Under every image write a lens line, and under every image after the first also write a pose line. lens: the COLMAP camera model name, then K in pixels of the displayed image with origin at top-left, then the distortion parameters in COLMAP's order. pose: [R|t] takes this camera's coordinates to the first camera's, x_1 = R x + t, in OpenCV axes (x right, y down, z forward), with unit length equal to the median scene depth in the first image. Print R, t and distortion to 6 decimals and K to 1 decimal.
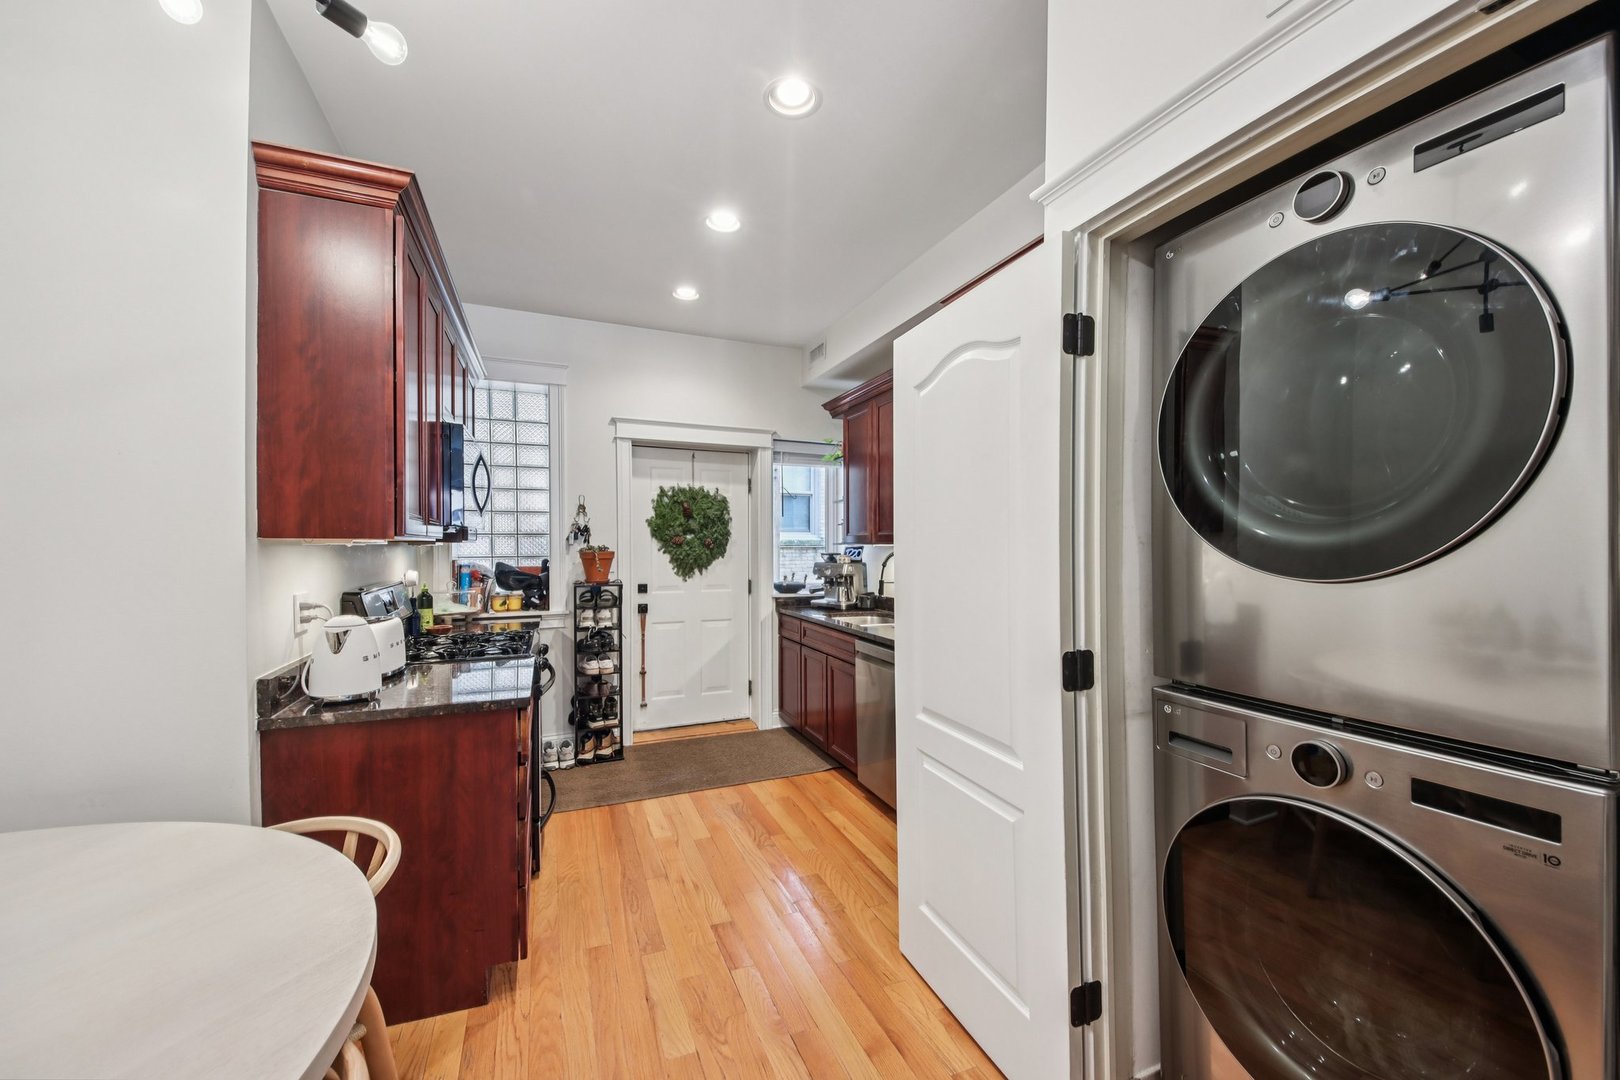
lens RADIAL K [[617.5, 0, 803.9], [0, 617.5, 554.3], [0, 0, 1]] dist [0.045480, -0.032832]
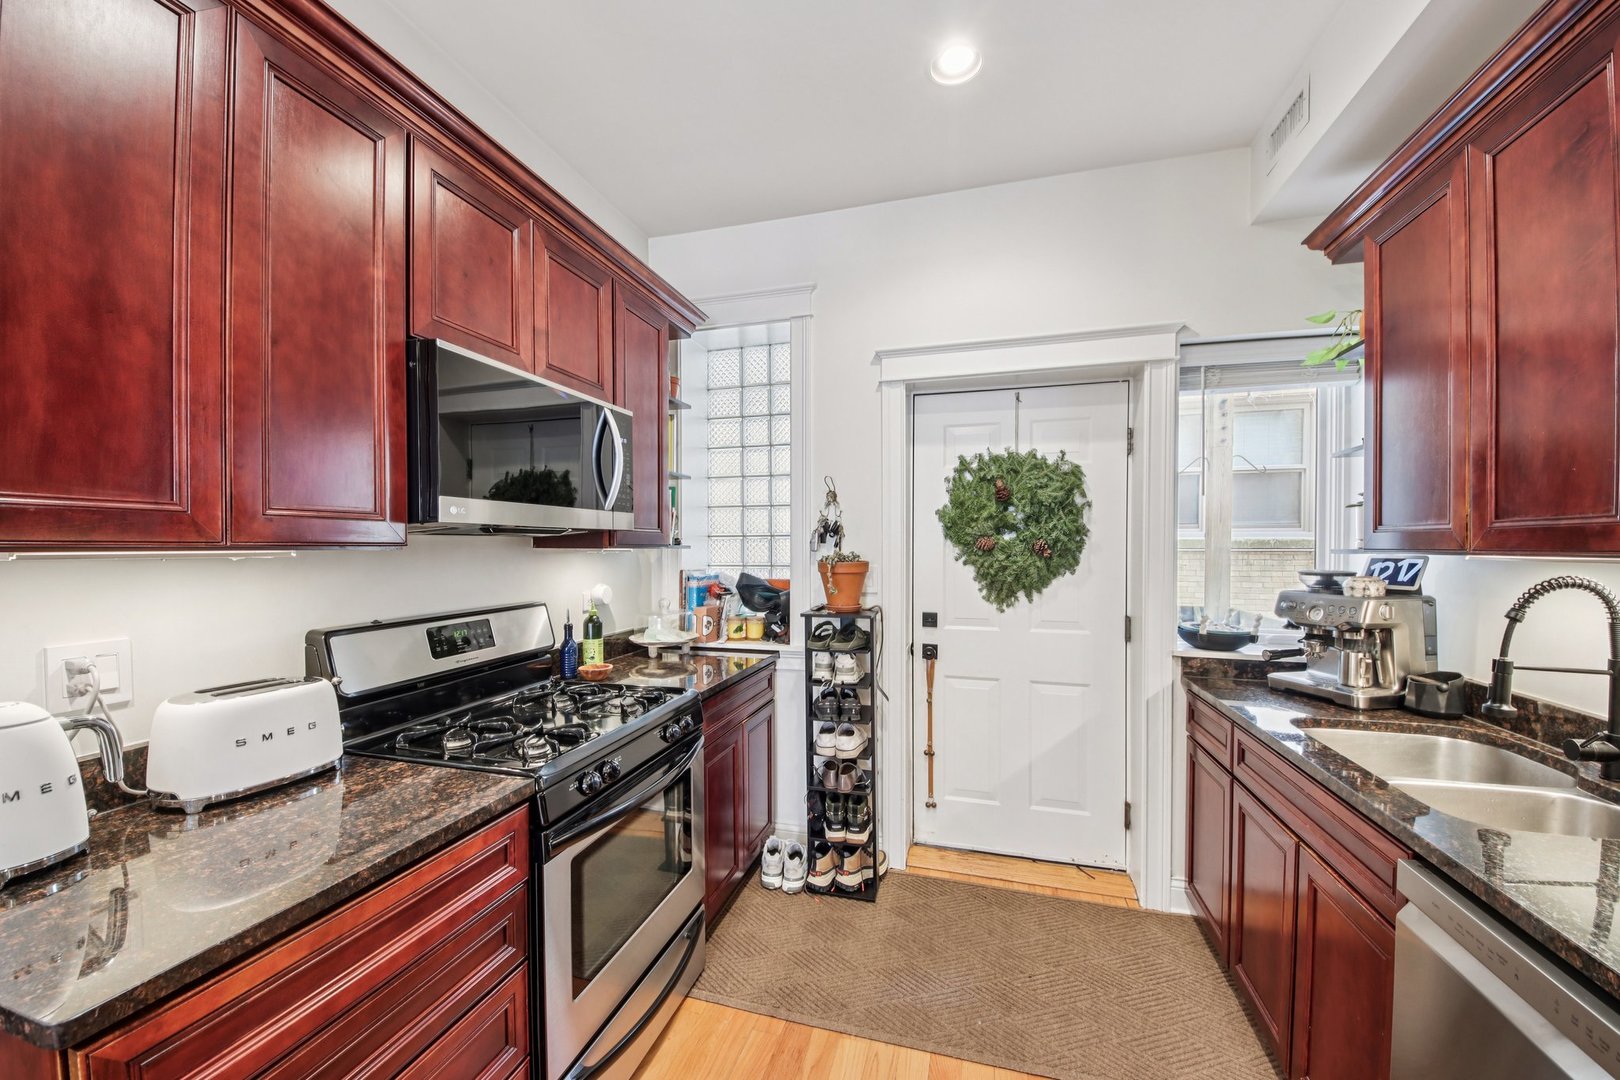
lens RADIAL K [[617.5, 0, 803.9], [0, 617.5, 554.3], [0, 0, 1]] dist [0.045480, -0.032832]
pose [[0.782317, 0.010644, -0.622790, 0.034036], [-0.009264, 0.999942, 0.005454, -0.014716], [0.622812, 0.001503, 0.782370, 0.455939]]
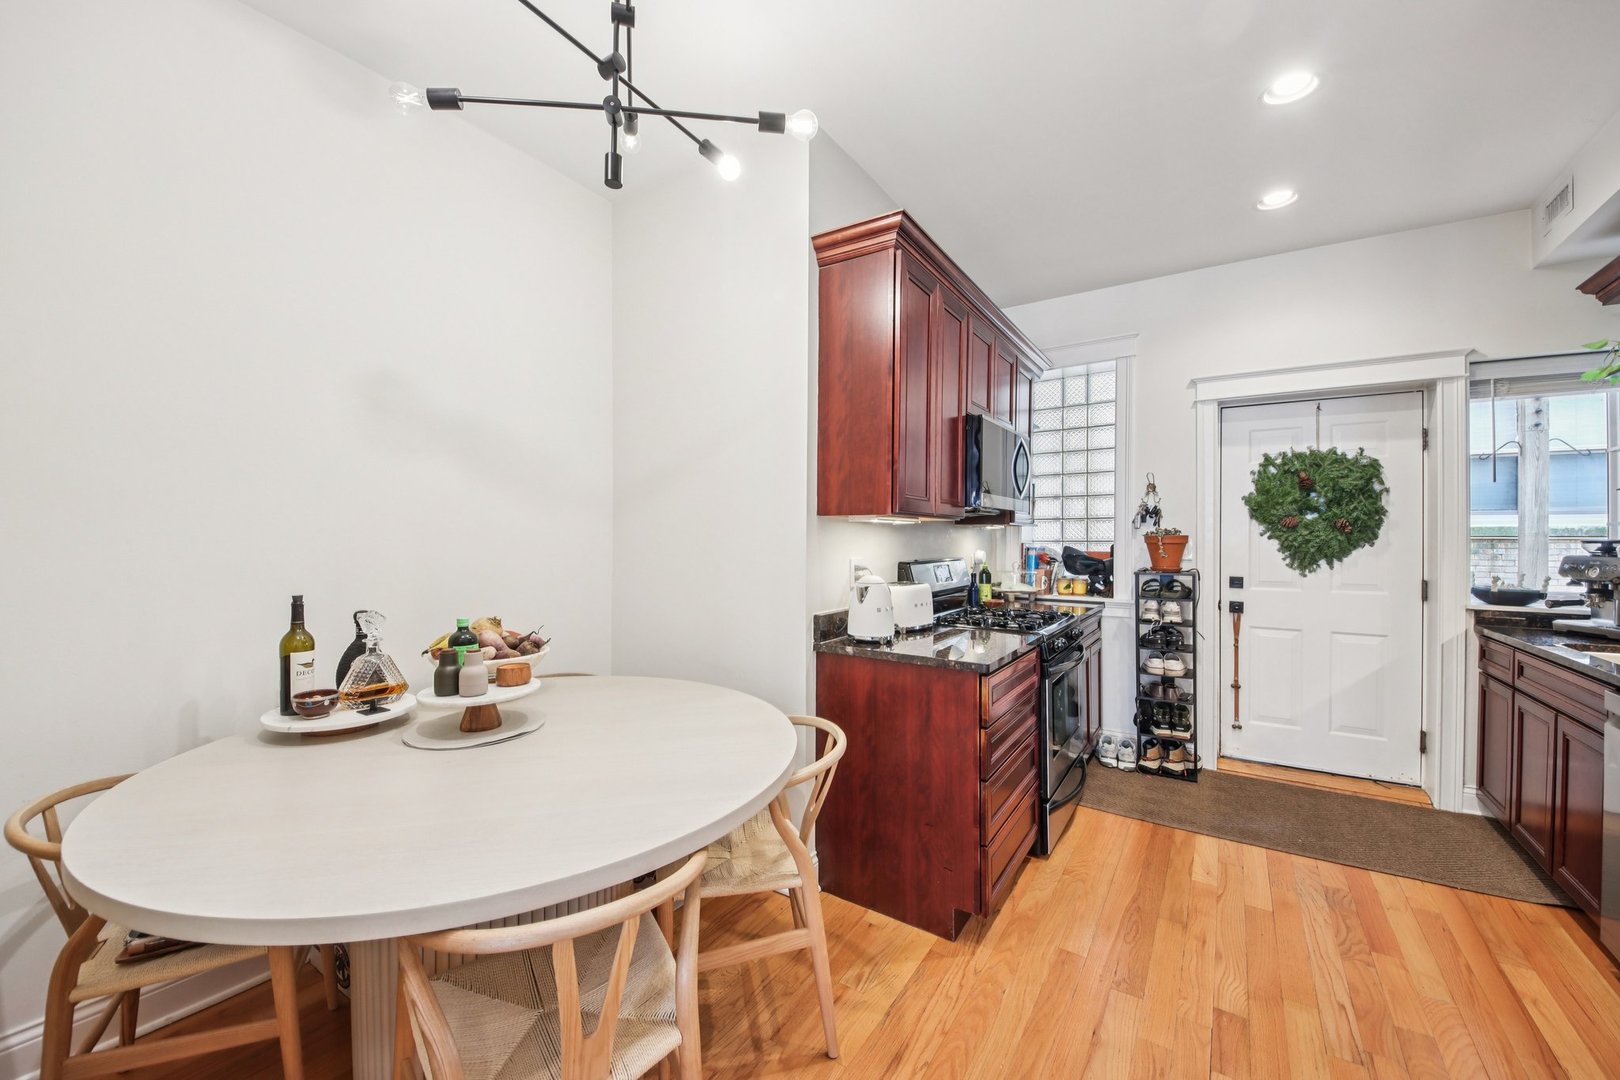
lens RADIAL K [[631.4, 0, 805.9], [0, 631.4, 538.4], [0, 0, 1]] dist [0.023546, -0.017953]
pose [[0.560868, 0.003880, -0.827896, 0.119807], [-0.016853, 0.999835, -0.006731, 0.014074], [0.827734, 0.017728, 0.560841, 0.072256]]
